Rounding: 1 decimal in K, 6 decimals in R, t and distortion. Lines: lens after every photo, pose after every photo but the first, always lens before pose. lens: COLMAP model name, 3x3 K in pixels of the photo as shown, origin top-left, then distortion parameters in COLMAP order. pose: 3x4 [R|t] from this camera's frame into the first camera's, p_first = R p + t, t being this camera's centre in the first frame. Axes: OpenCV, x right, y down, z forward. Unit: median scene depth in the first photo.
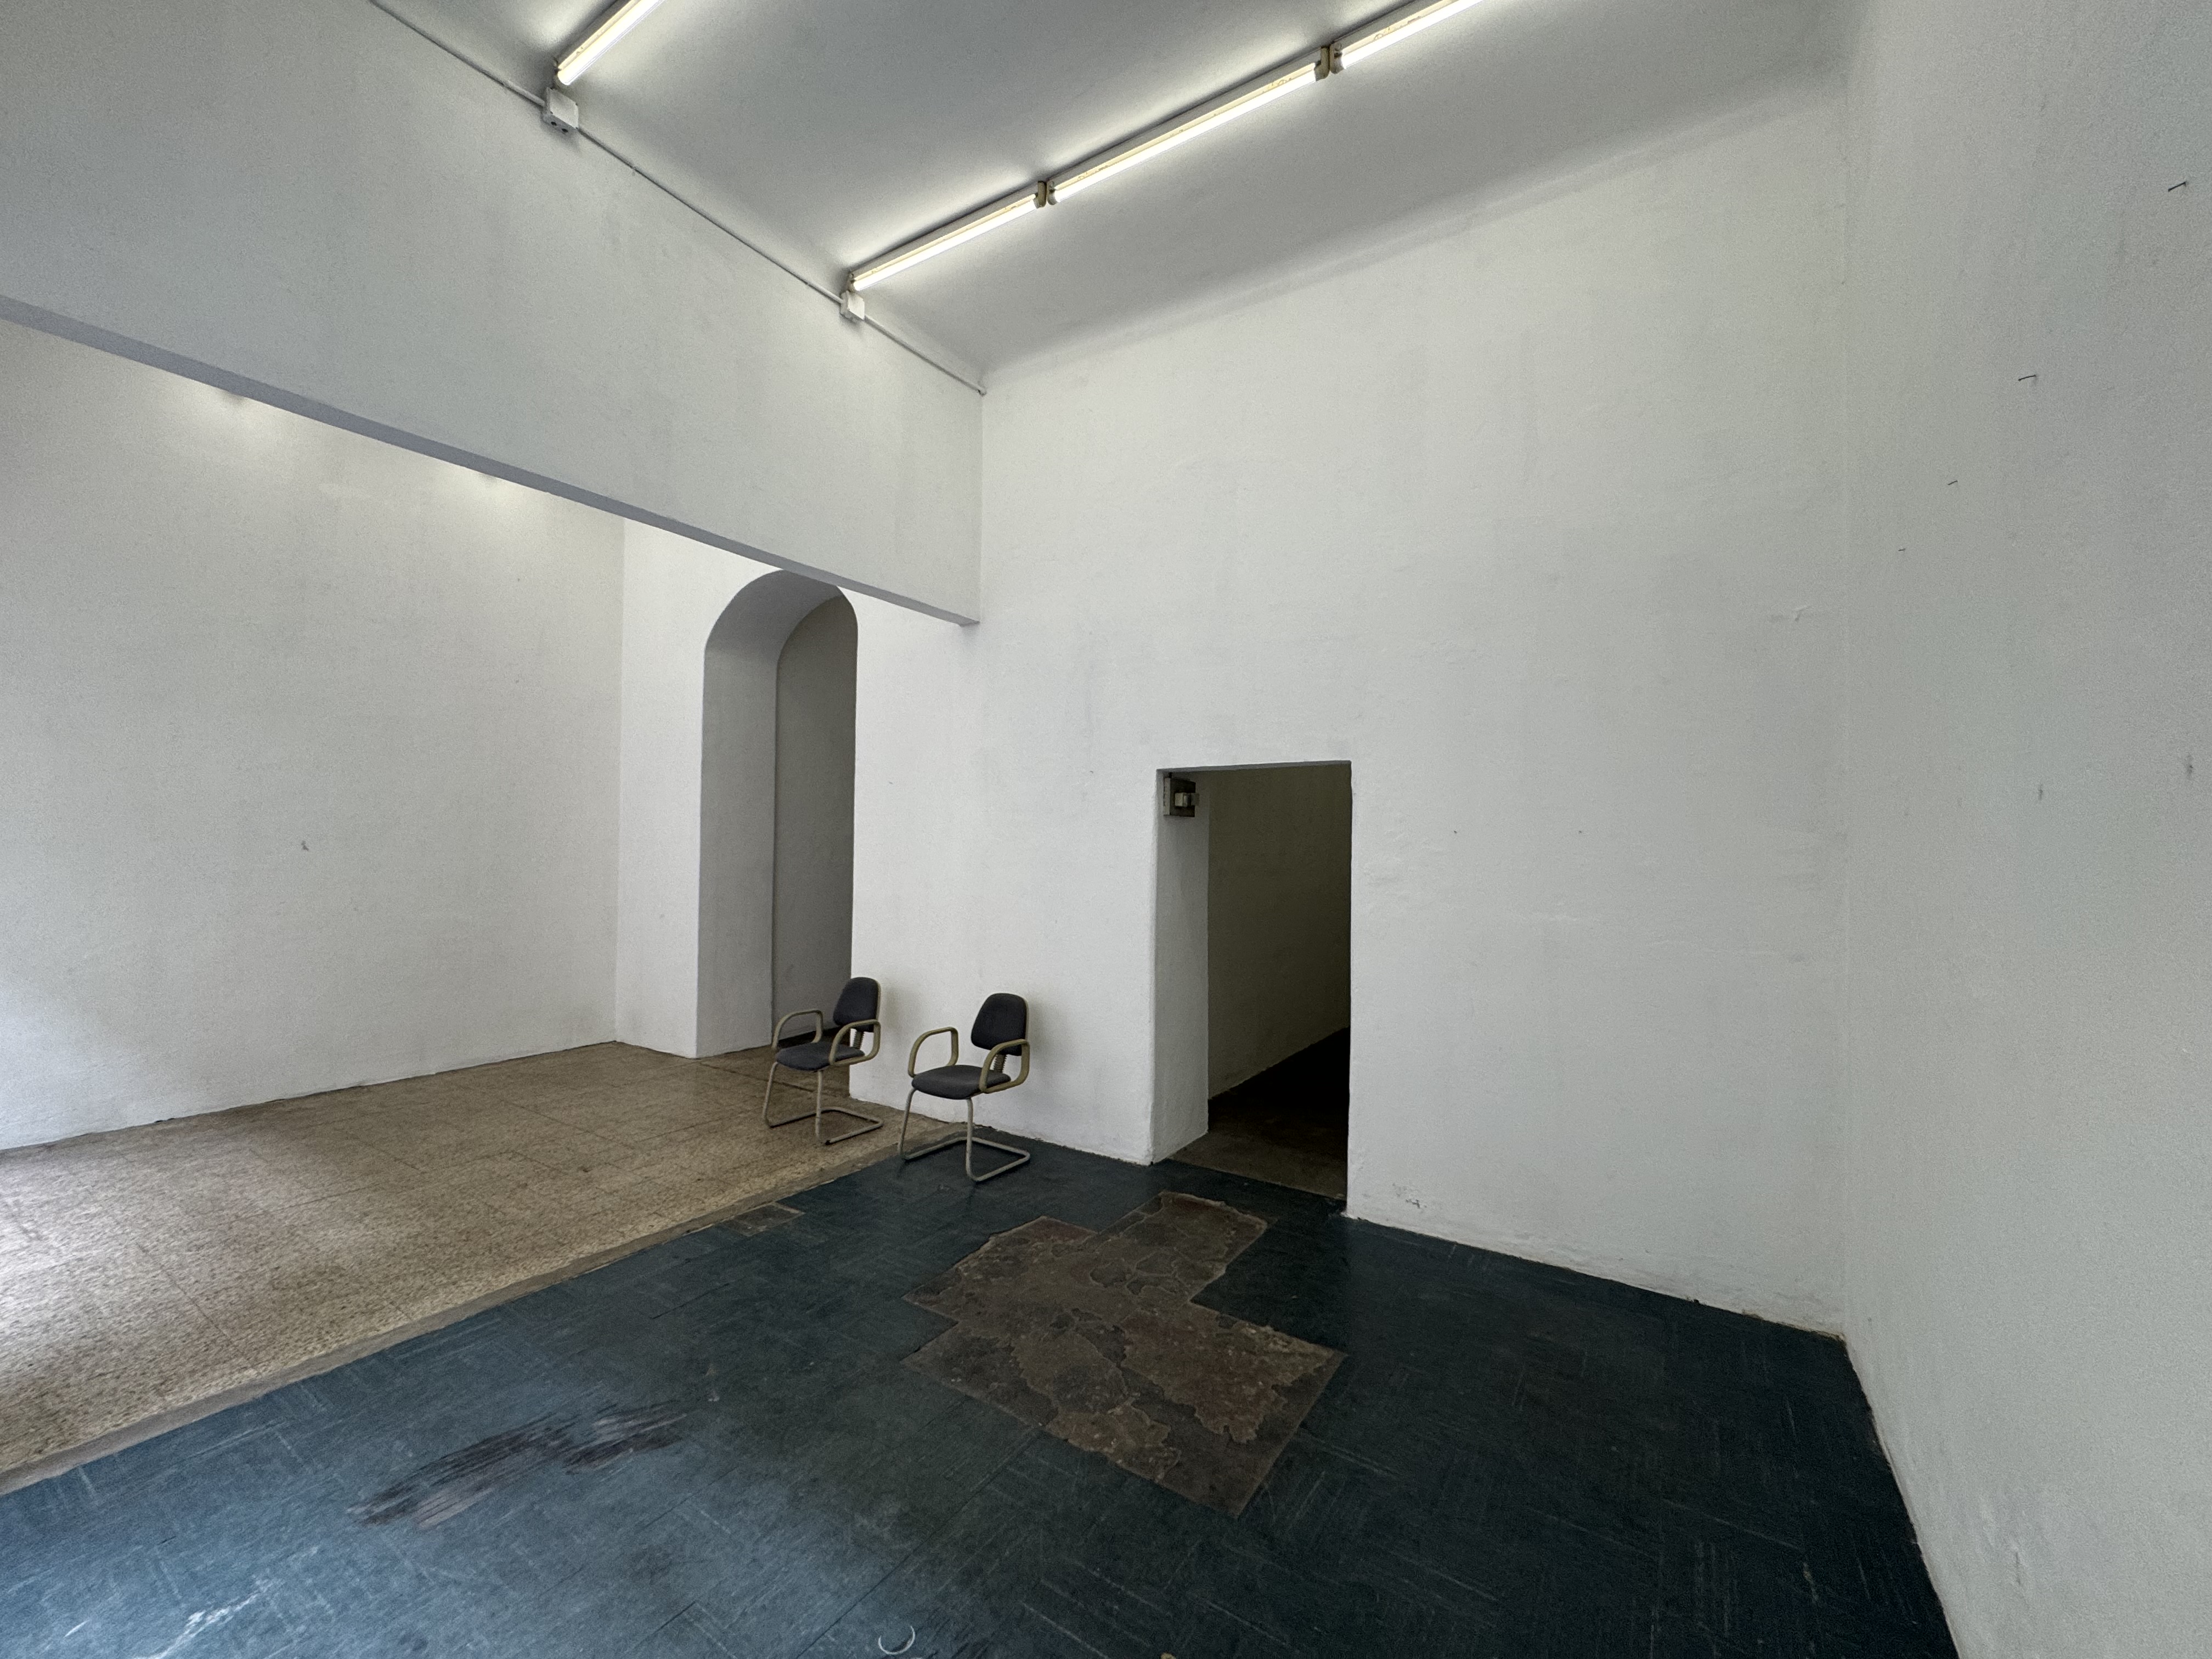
lens RADIAL K [[880.0, 0, 1101.9], [0, 880.0, 830.2], [0, 0, 1]] dist [-0.000636, 0.000044]
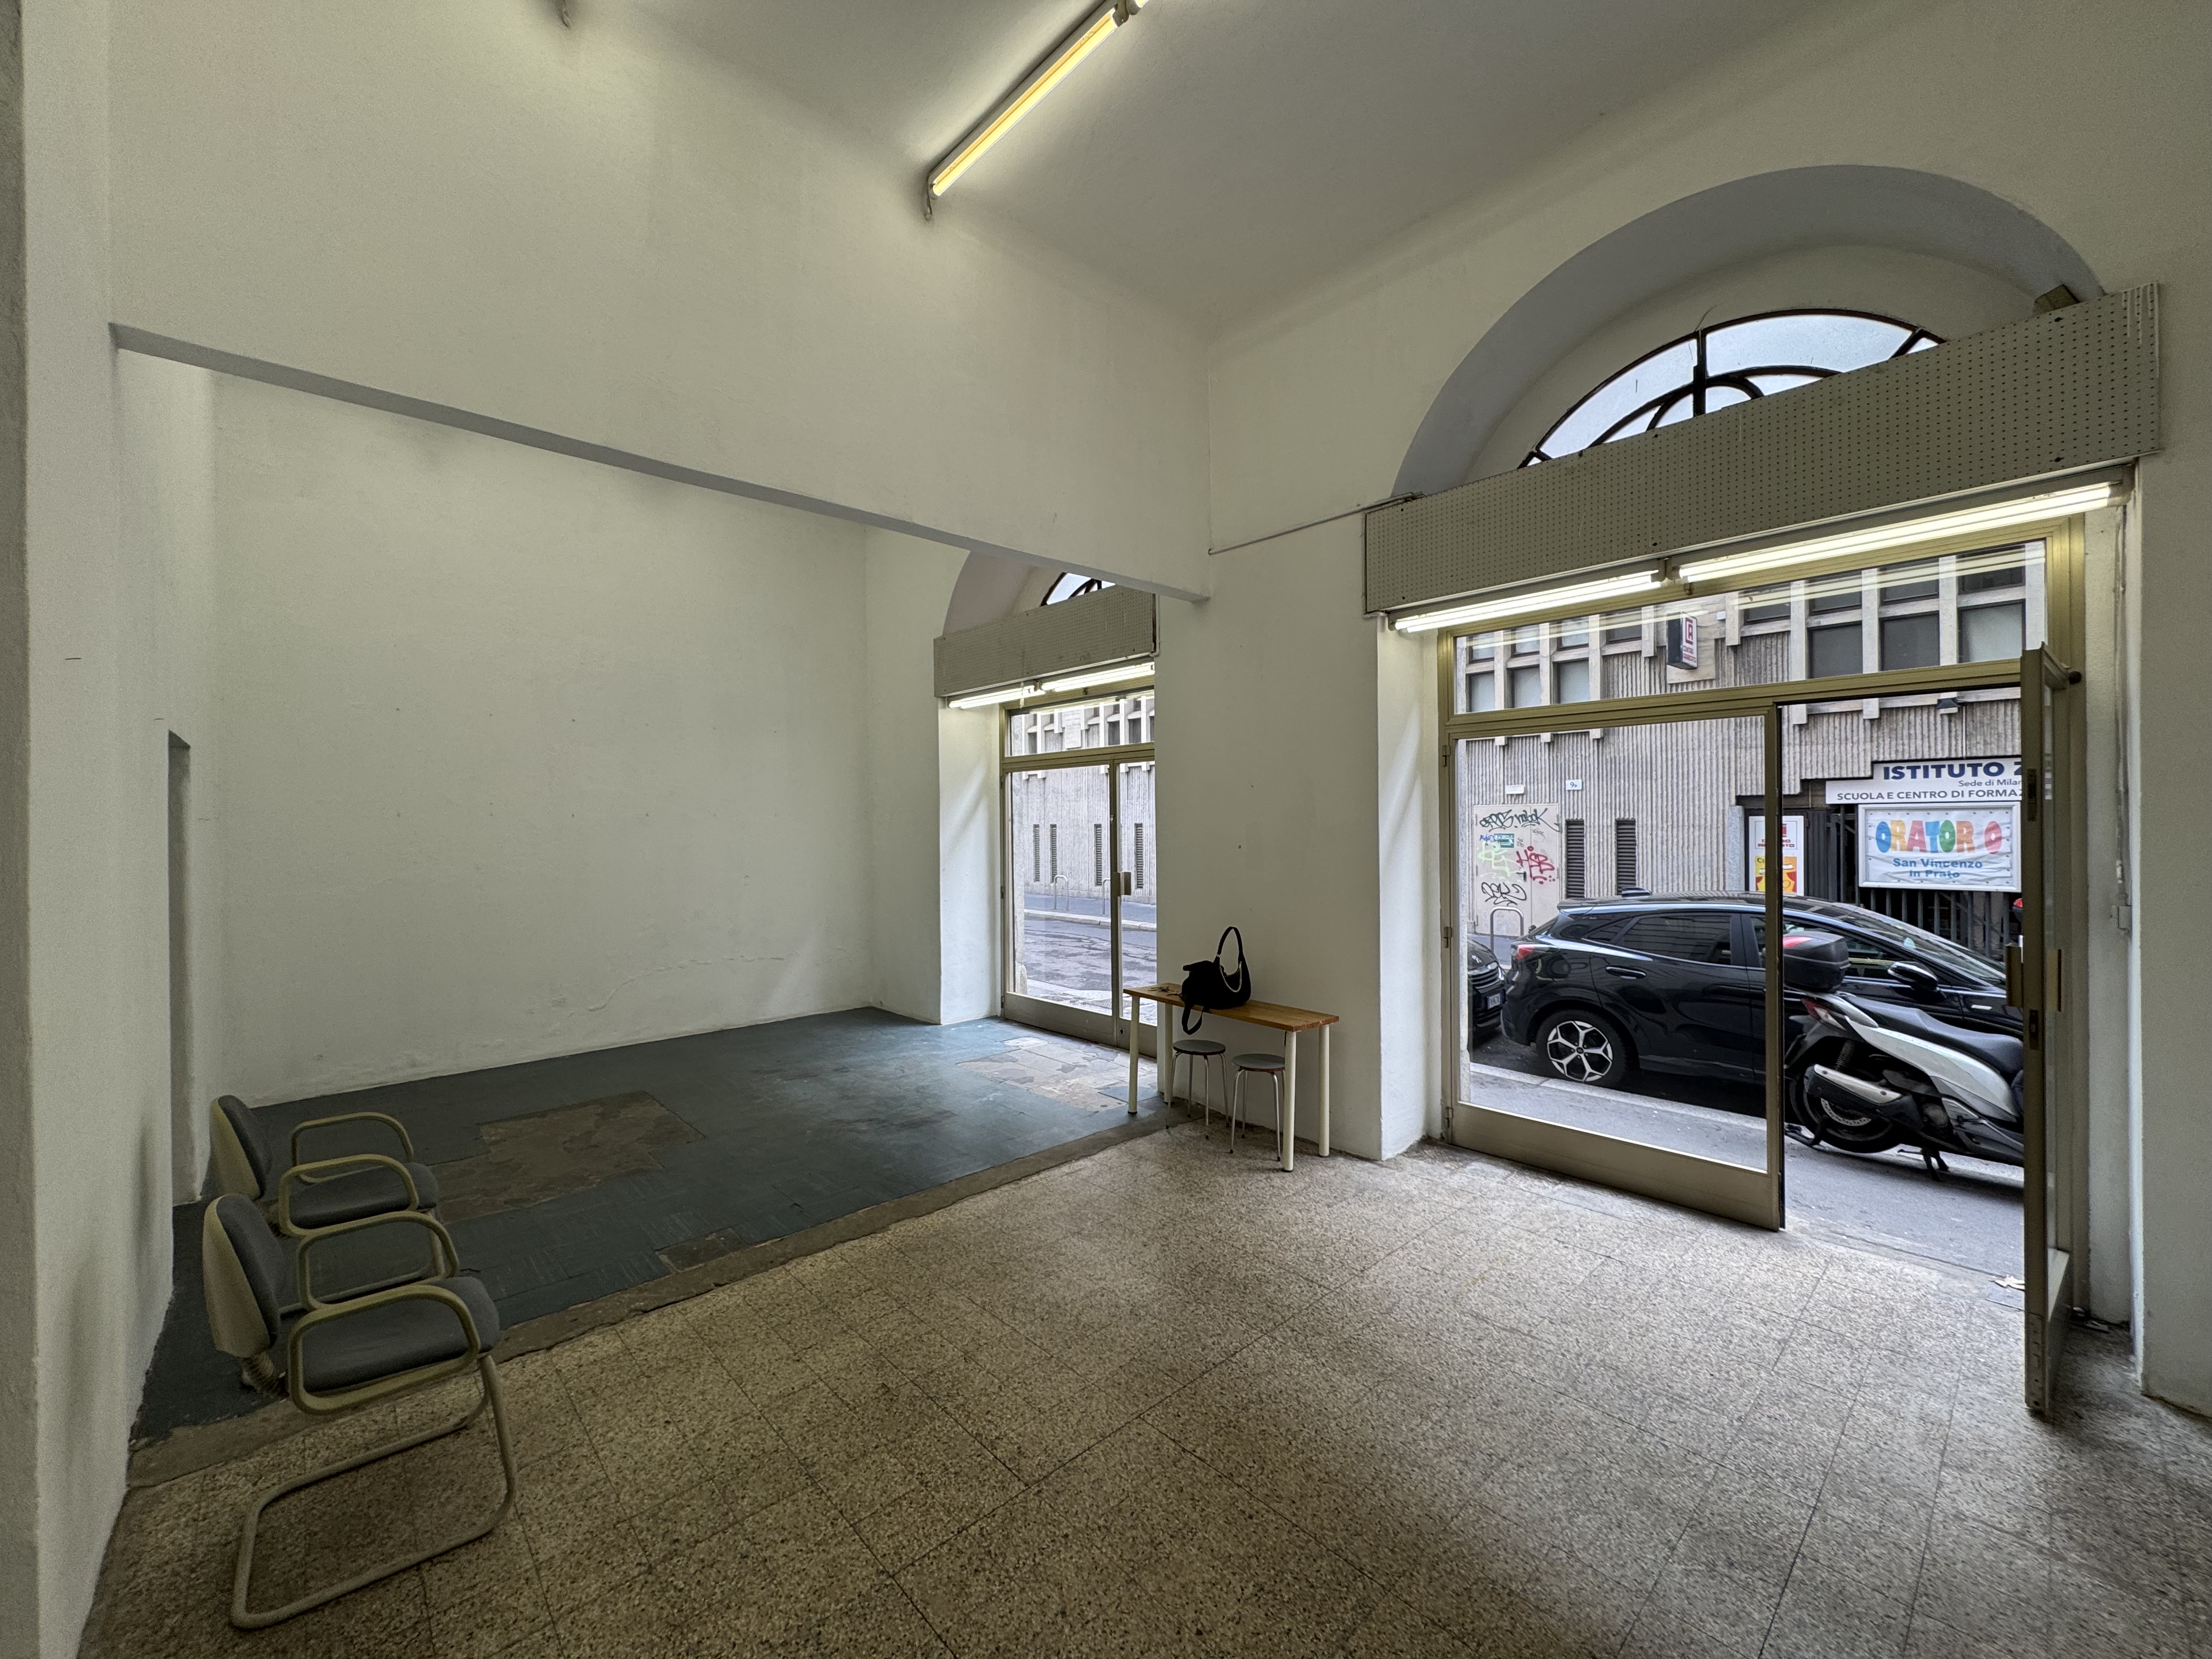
lens RADIAL K [[881.4, 0, 1106.0], [0, 881.4, 829.5], [0, 0, 1]] dist [-0.001027, 0.000048]
pose [[-0.967992, -0.005775, 0.250915, -1.058552], [-0.007881, 0.999942, -0.007386, 0.015145], [-0.250858, -0.009127, -0.967981, 1.858849]]
